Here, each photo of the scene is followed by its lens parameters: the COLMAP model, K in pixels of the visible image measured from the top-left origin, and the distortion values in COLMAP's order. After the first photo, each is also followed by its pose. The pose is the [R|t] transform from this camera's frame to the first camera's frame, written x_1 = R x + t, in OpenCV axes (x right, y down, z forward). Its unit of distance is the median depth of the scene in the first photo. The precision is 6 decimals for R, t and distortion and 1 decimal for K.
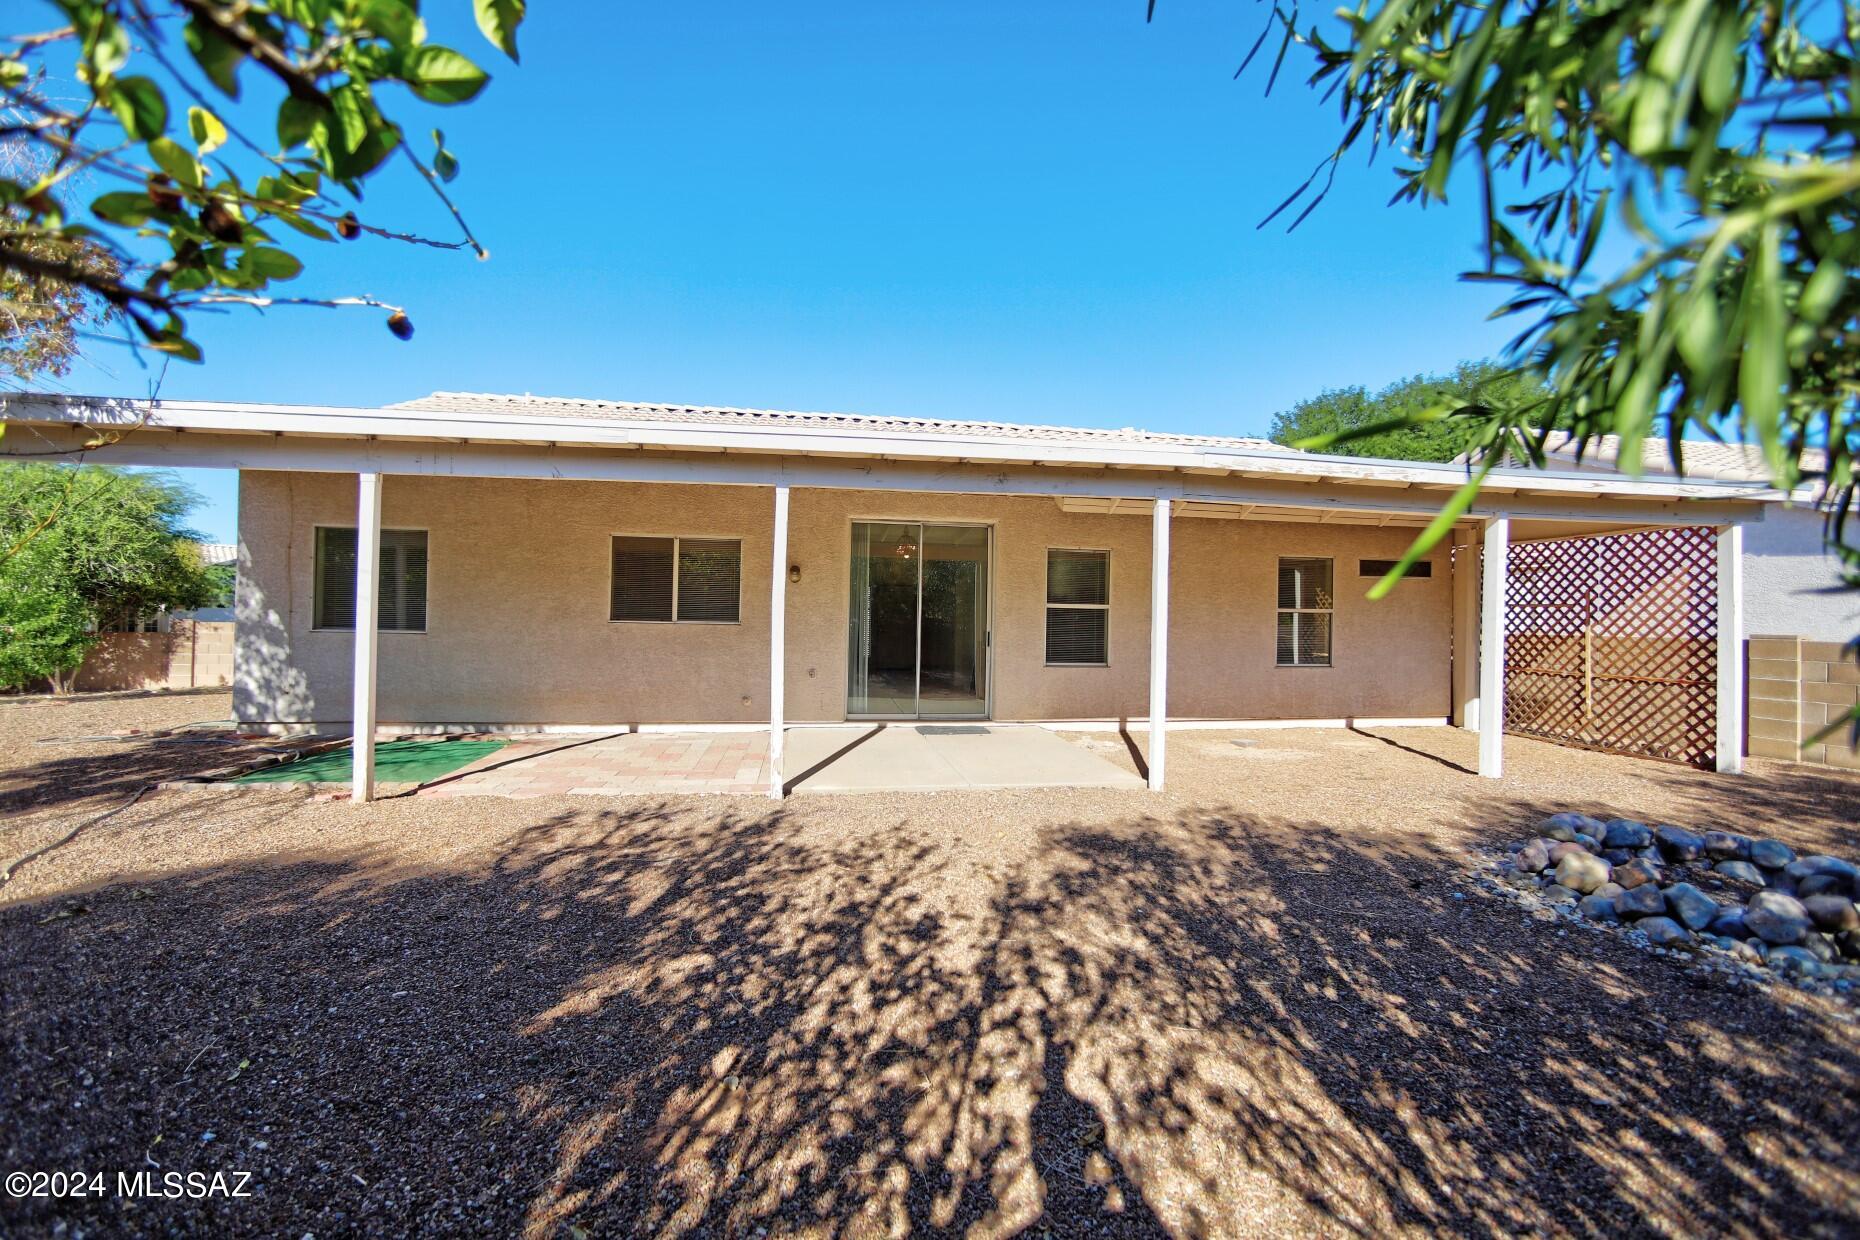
lens RADIAL K [[697.7, 0, 930.0], [0, 697.7, 620.0], [0, 0, 1]] dist [-0.036686, 0.000124]
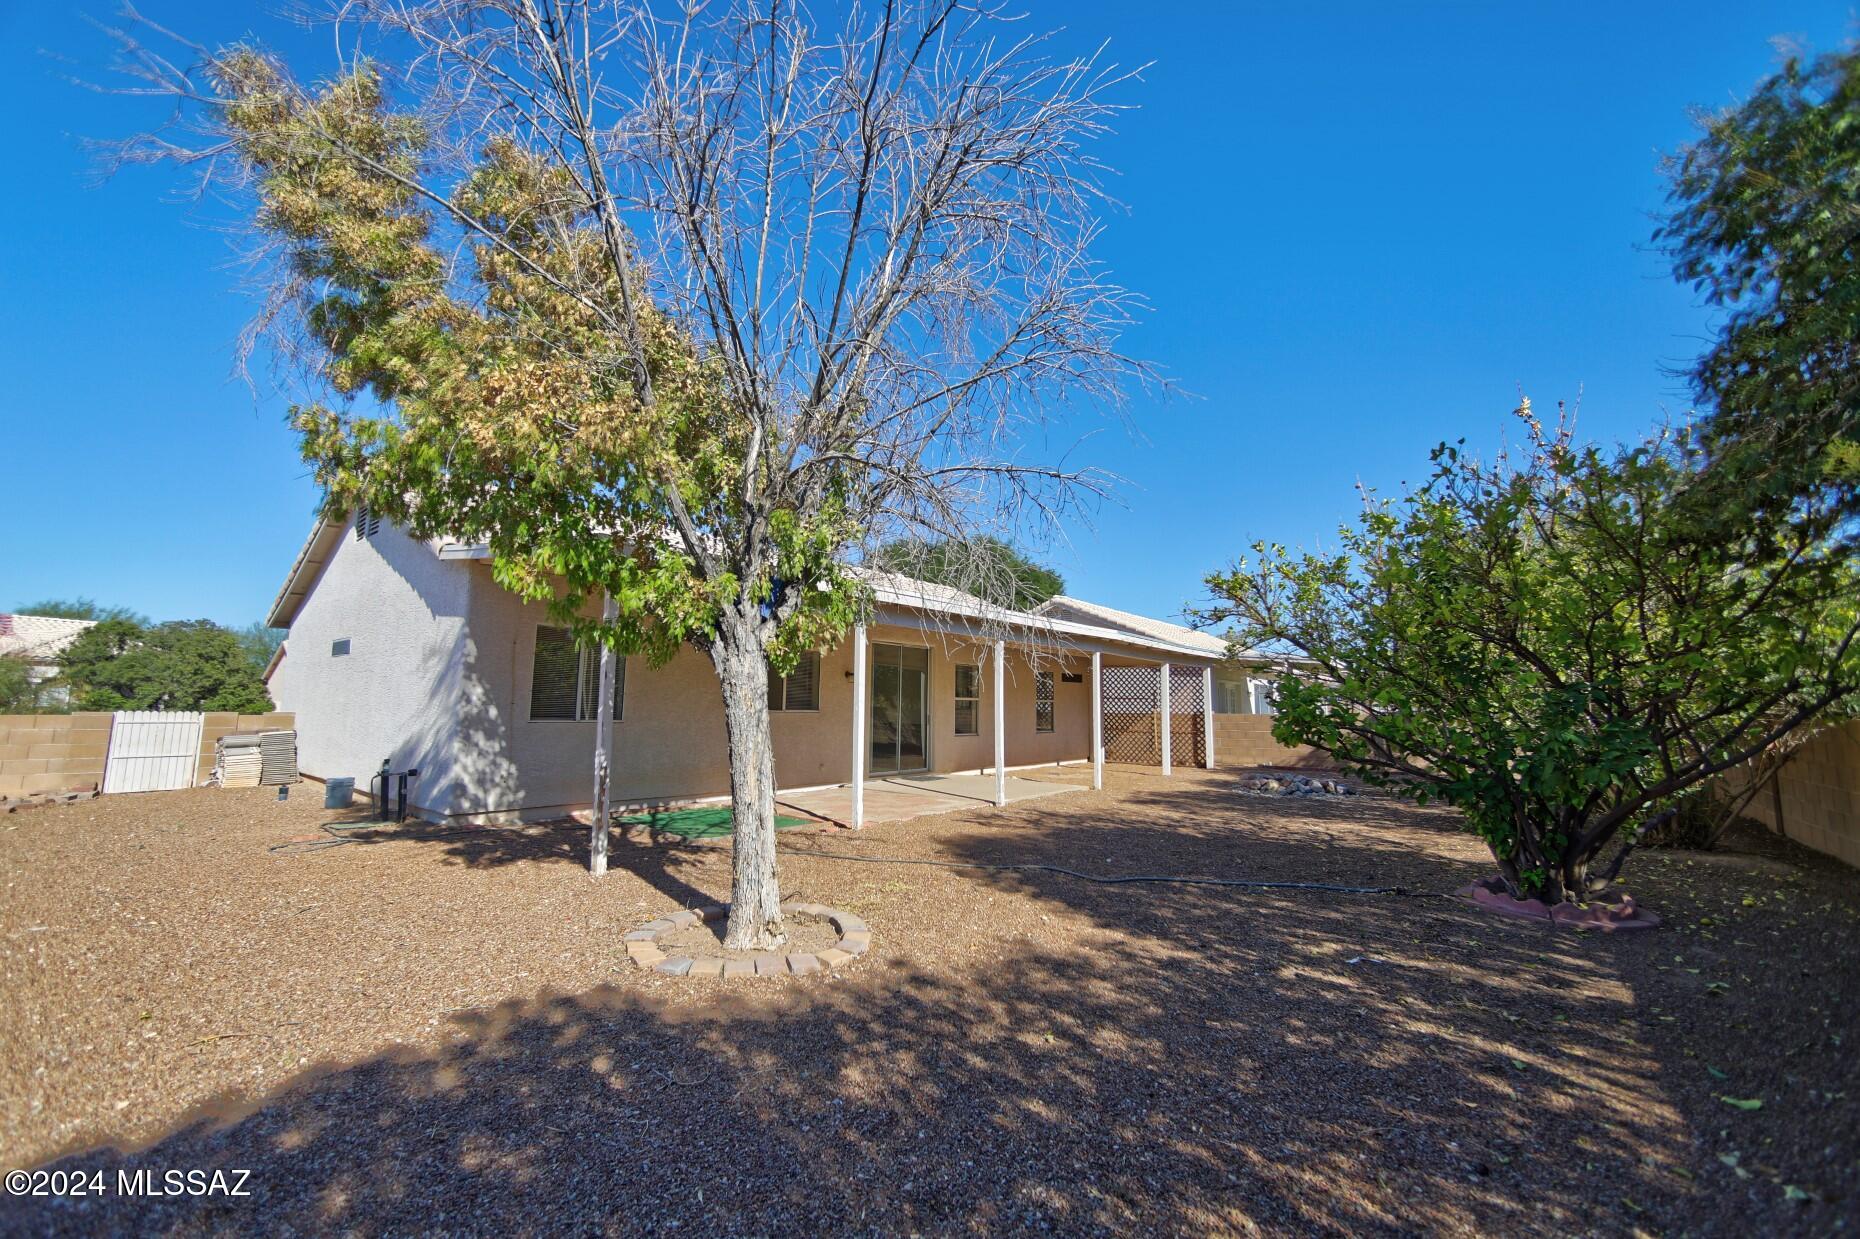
lens RADIAL K [[742.8, 0, 926.9], [0, 742.8, 615.5], [0, 0, 1]] dist [-0.024924, 0.010375]
pose [[0.739987, 0.075105, 0.668415, -1.083658], [0.000144, 0.993729, -0.111816, -0.018896], [-0.672622, 0.082839, 0.735335, -0.241937]]
